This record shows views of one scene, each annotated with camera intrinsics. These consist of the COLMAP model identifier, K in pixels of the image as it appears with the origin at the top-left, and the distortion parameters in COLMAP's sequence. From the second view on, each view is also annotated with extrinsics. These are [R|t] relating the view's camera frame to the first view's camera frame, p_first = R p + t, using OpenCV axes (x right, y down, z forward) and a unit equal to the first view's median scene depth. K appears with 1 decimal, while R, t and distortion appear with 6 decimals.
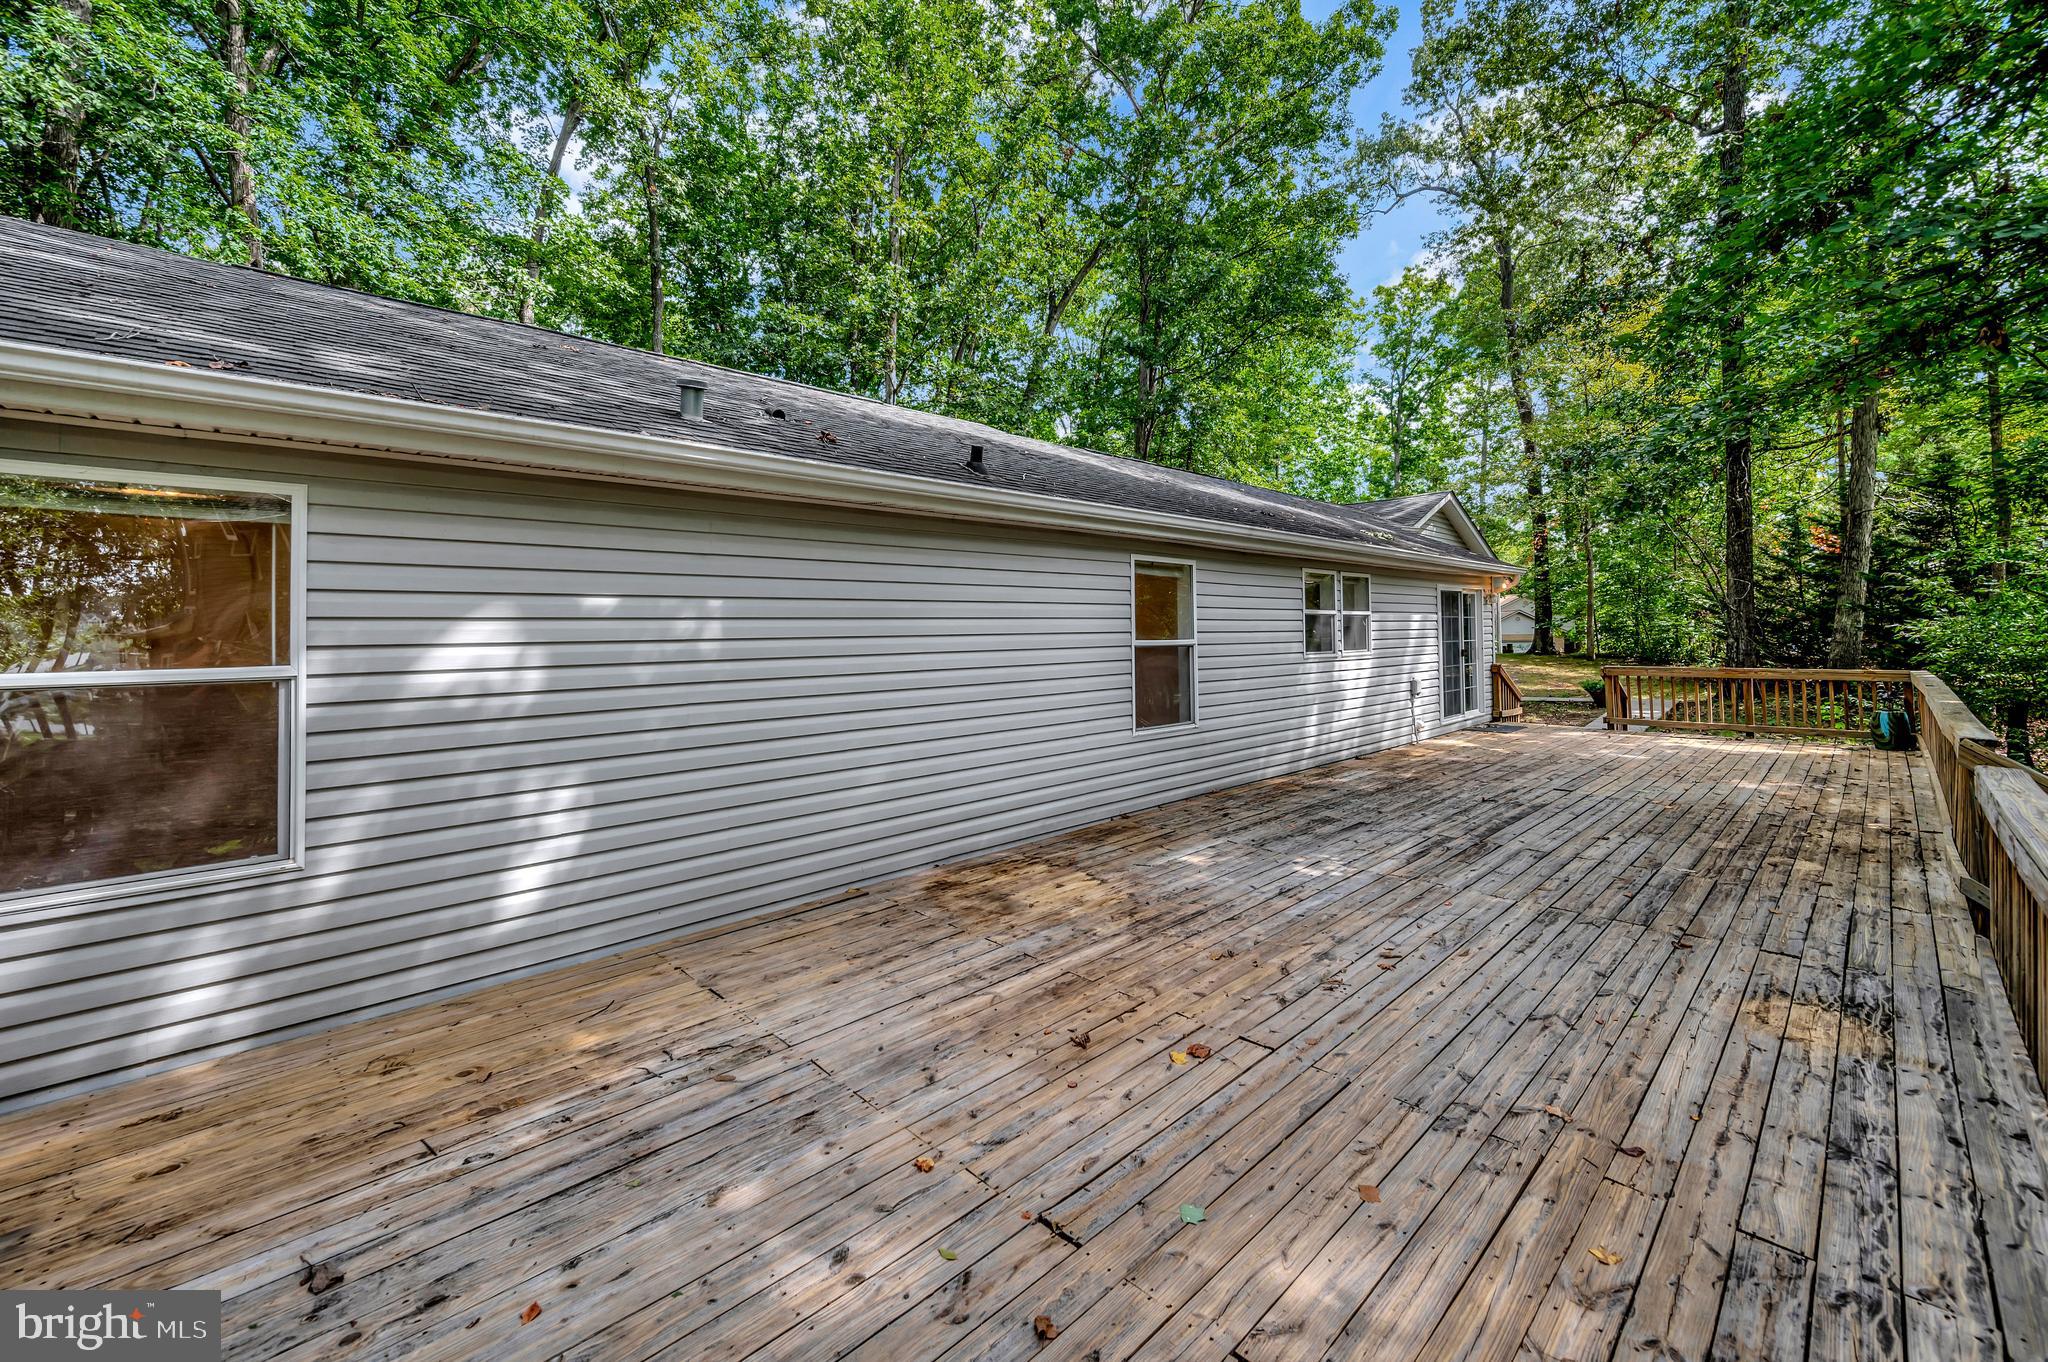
lens RADIAL K [[834.1, 0, 1024.0], [0, 834.1, 681.0], [0, 0, 1]] dist [-0.002586, -0.000162]
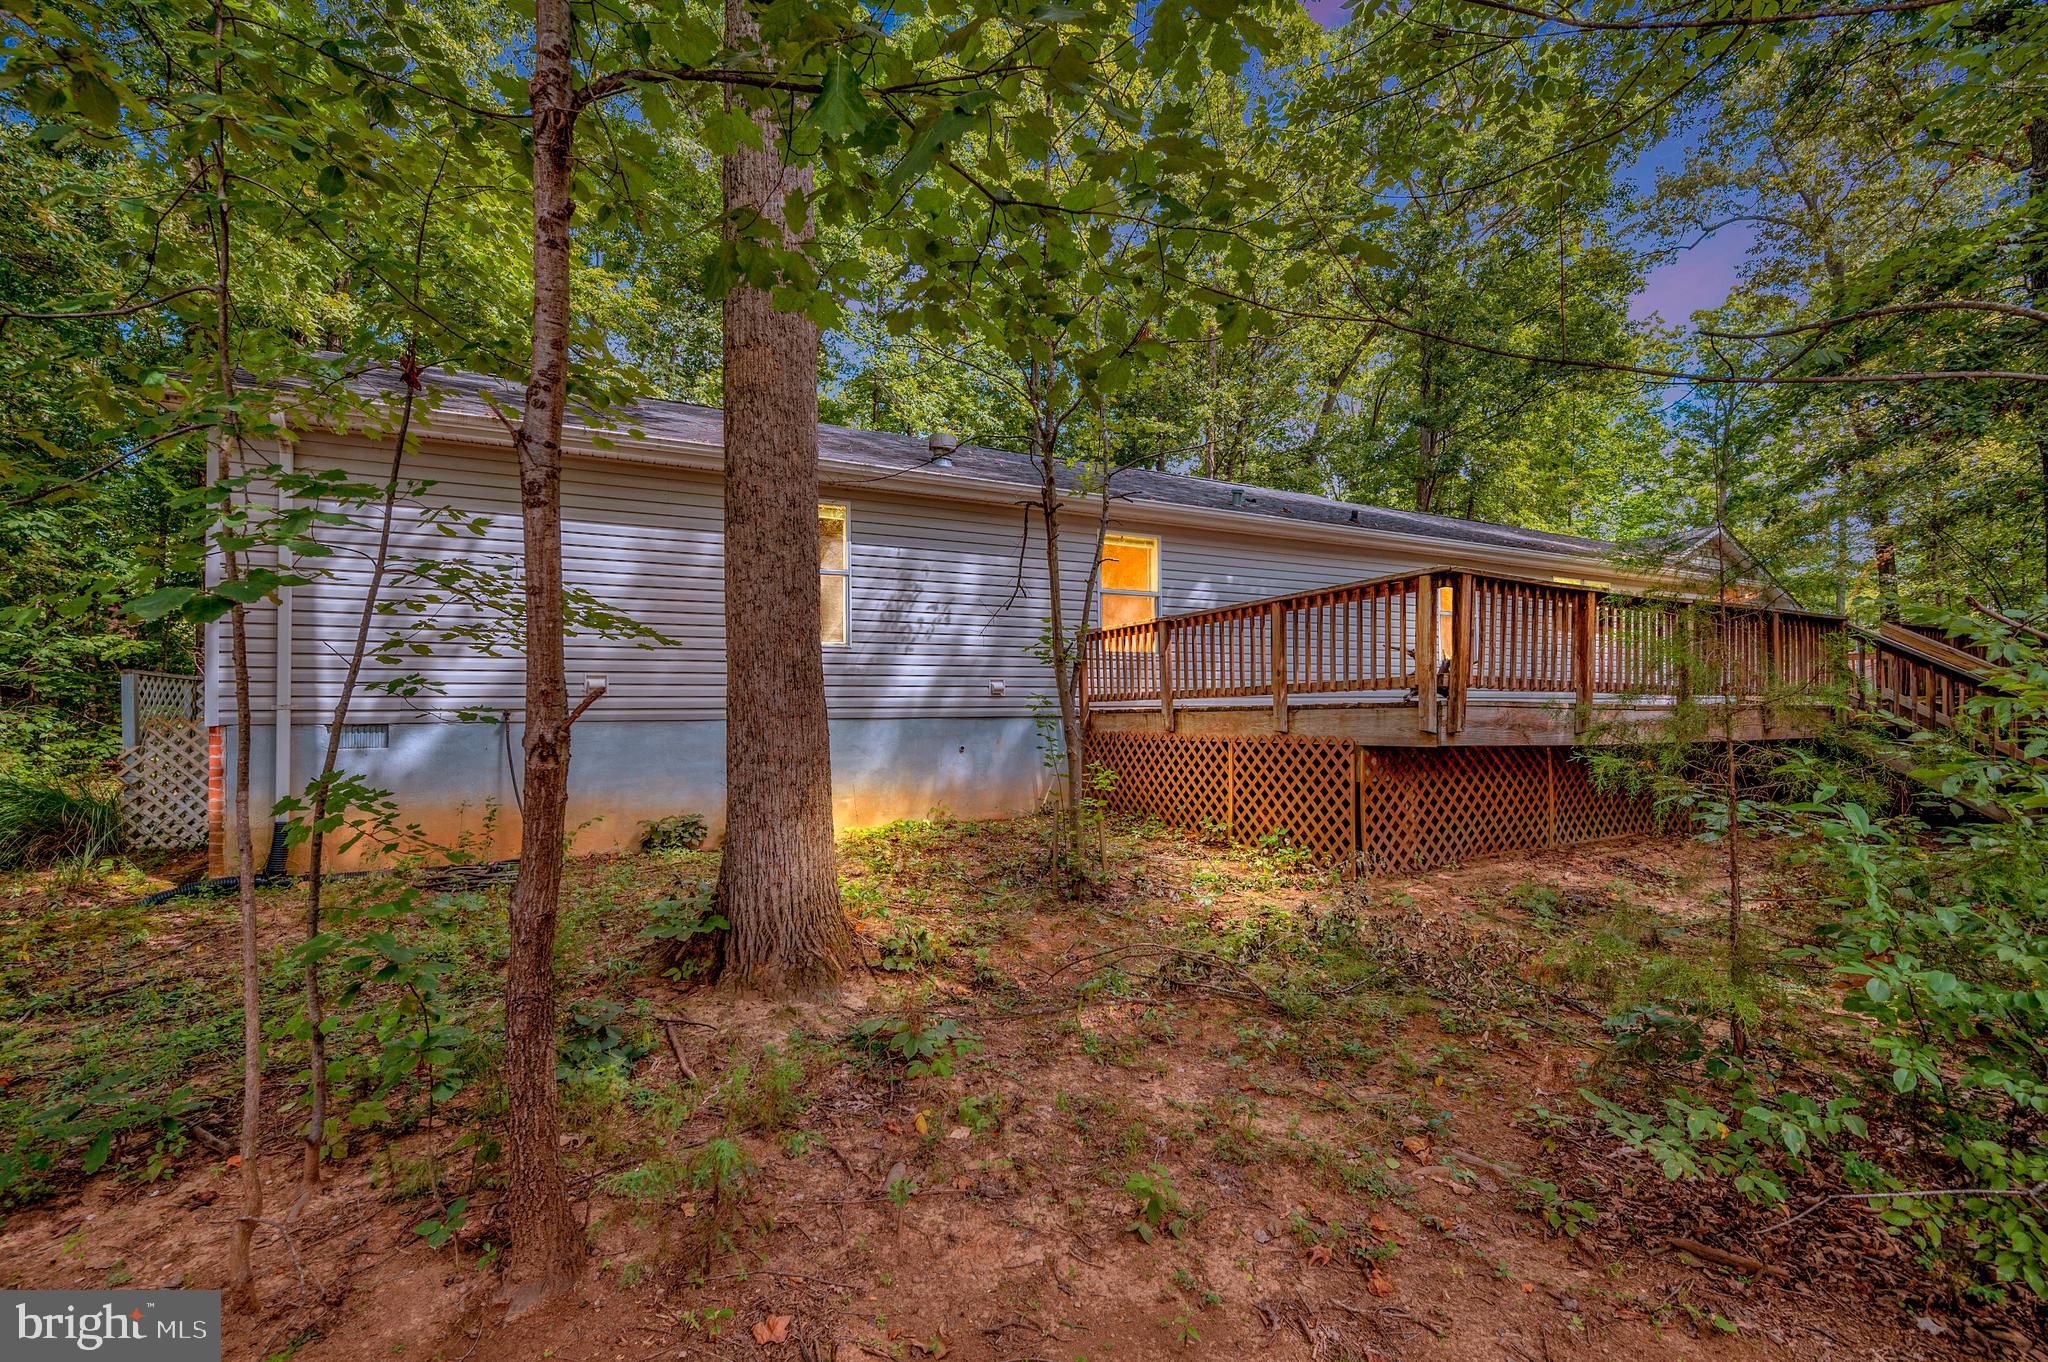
lens RADIAL K [[834.1, 0, 1024.0], [0, 834.1, 681.0], [0, 0, 1]] dist [-0.002586, -0.000162]
pose [[0.957356, 0.004651, -0.288874, -0.037802], [-0.026587, 0.997046, -0.072059, 0.042653], [0.287685, 0.076667, 0.954651, -0.162769]]
